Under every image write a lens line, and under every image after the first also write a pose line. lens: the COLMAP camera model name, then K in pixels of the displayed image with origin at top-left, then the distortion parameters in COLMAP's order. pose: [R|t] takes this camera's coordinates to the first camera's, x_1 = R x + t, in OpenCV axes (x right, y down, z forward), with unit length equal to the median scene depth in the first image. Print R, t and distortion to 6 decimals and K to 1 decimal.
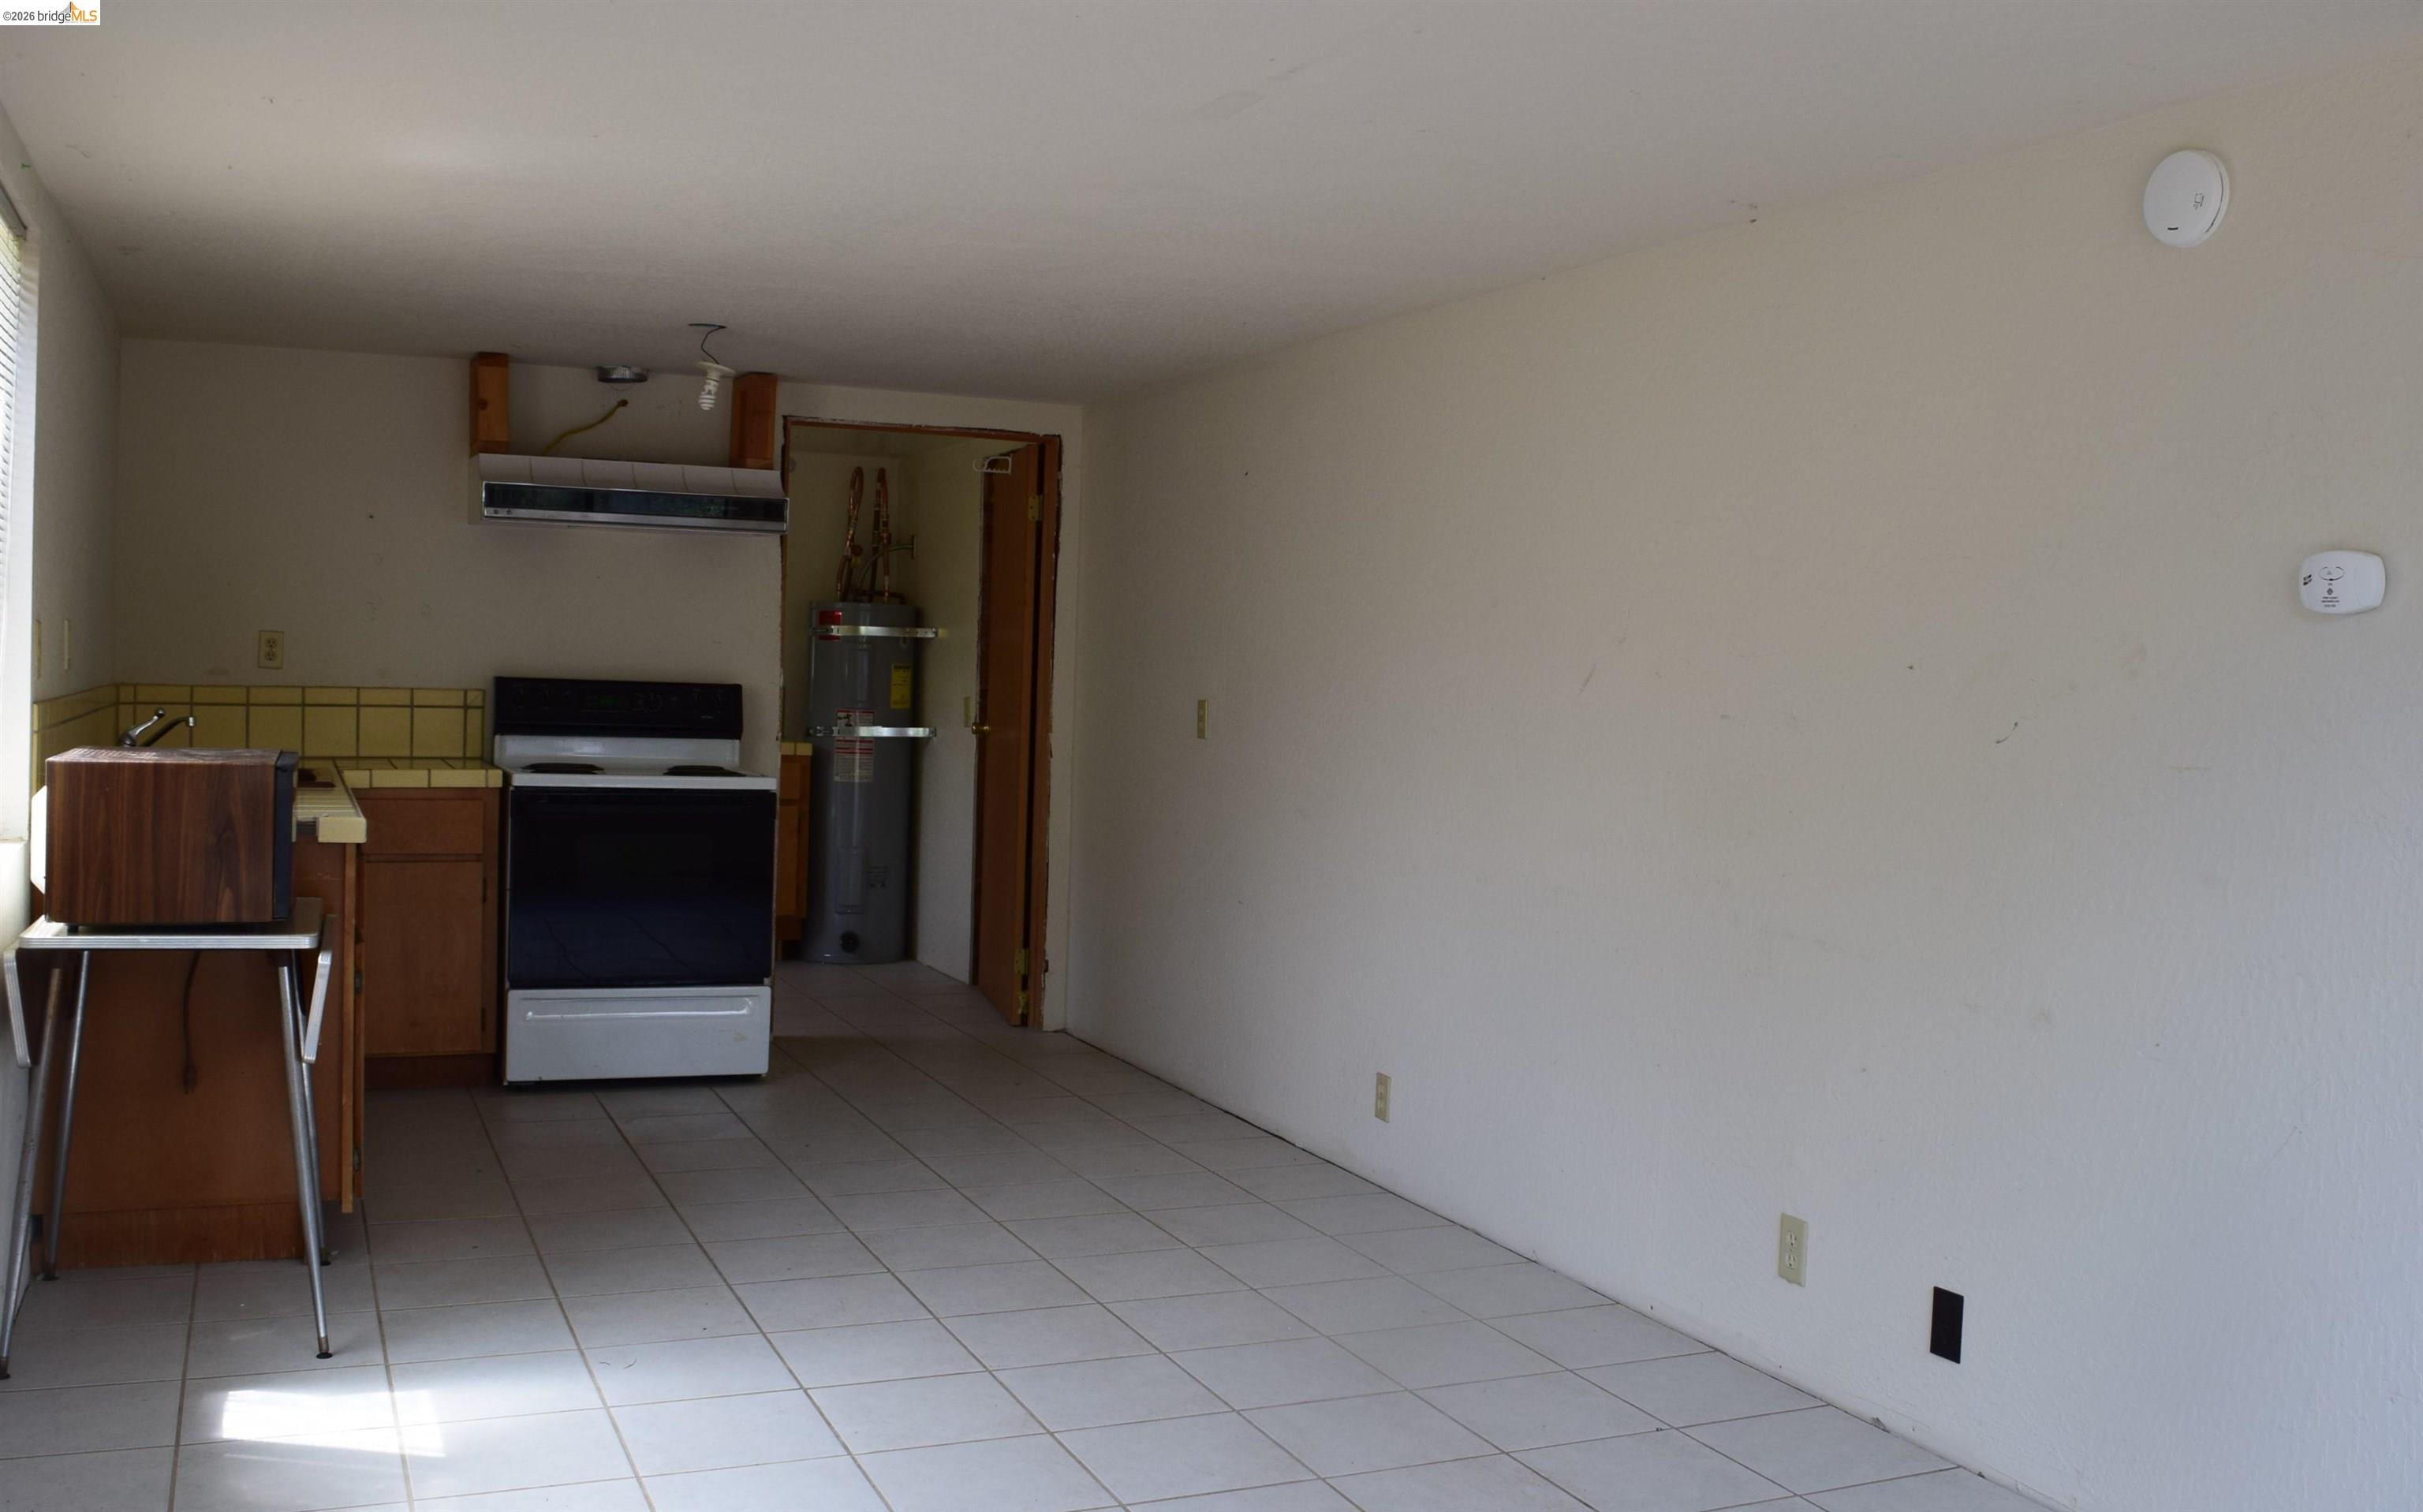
lens RADIAL K [[2248.7, 0, 1256.9], [0, 2248.7, 694.7], [0, 0, 1]] dist [-0.085098, 0.000000]
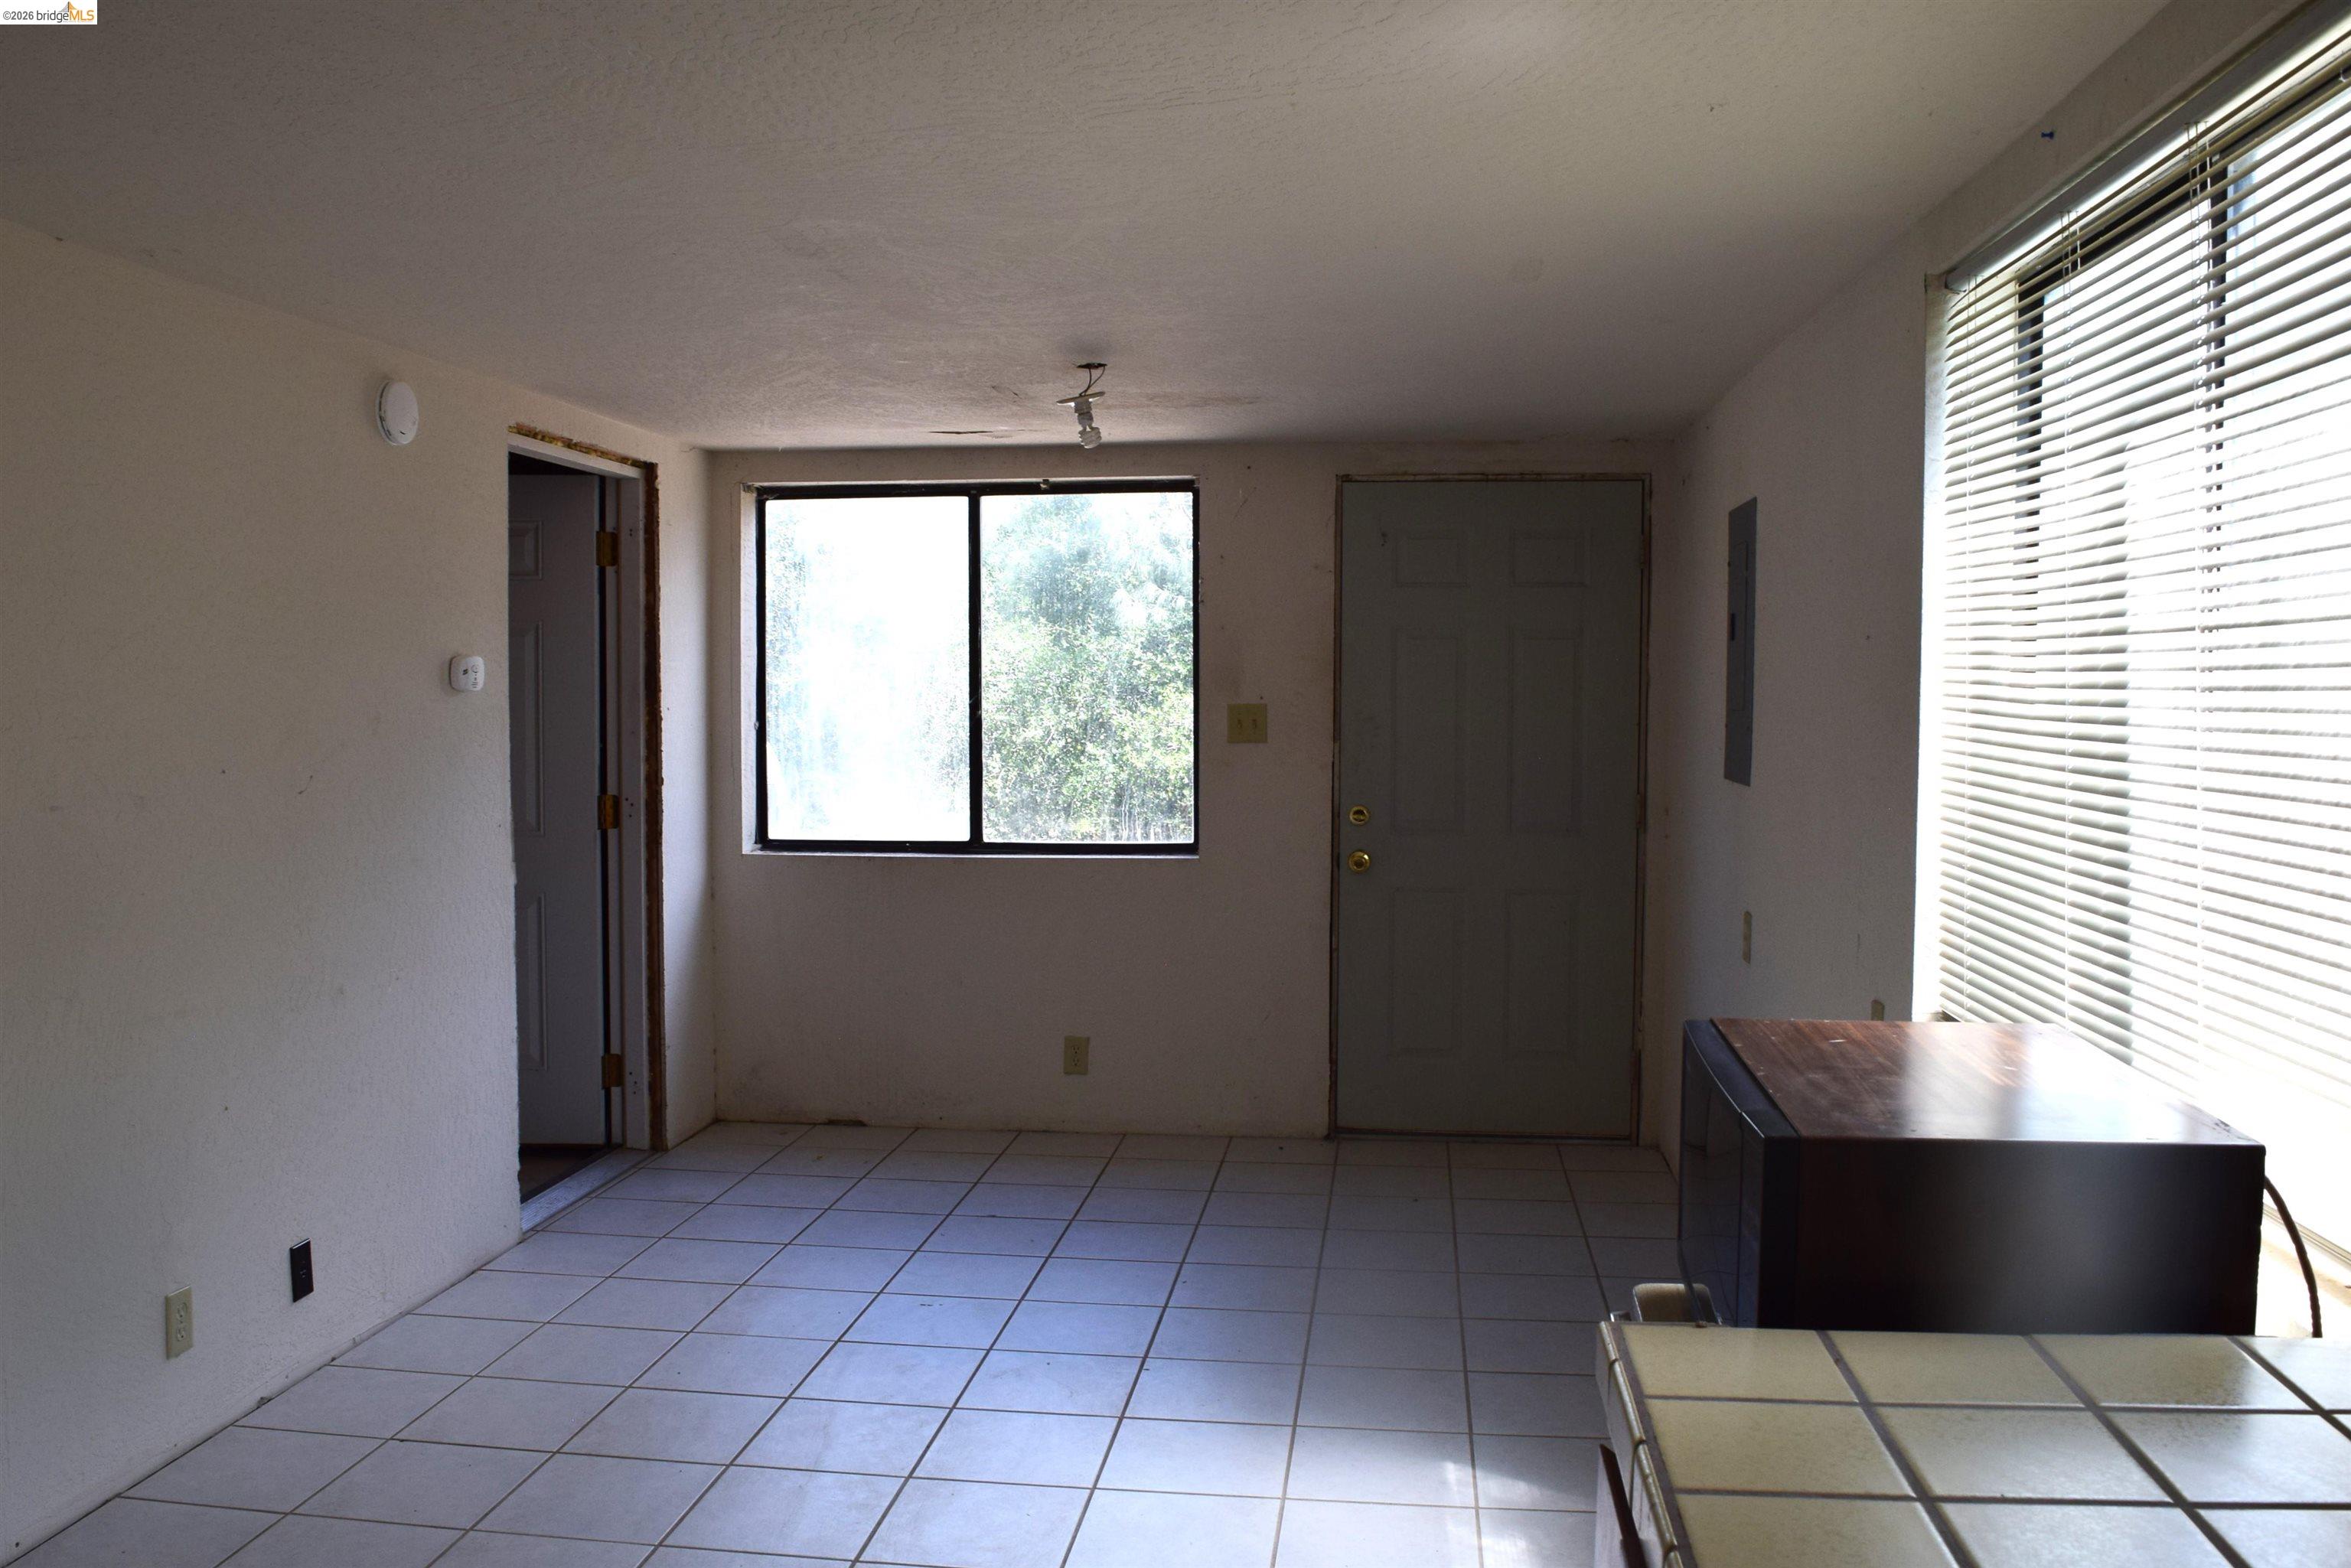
lens RADIAL K [[1864.3, 0, 1175.9], [0, 1864.3, 786.0], [0, 0, 1]] dist [-0.092856, 0.012967]
pose [[-0.857822, -0.055452, 0.510947, -0.613821], [-0.020980, 0.997112, 0.072991, -0.066792], [-0.513519, 0.051894, -0.856508, 1.635931]]
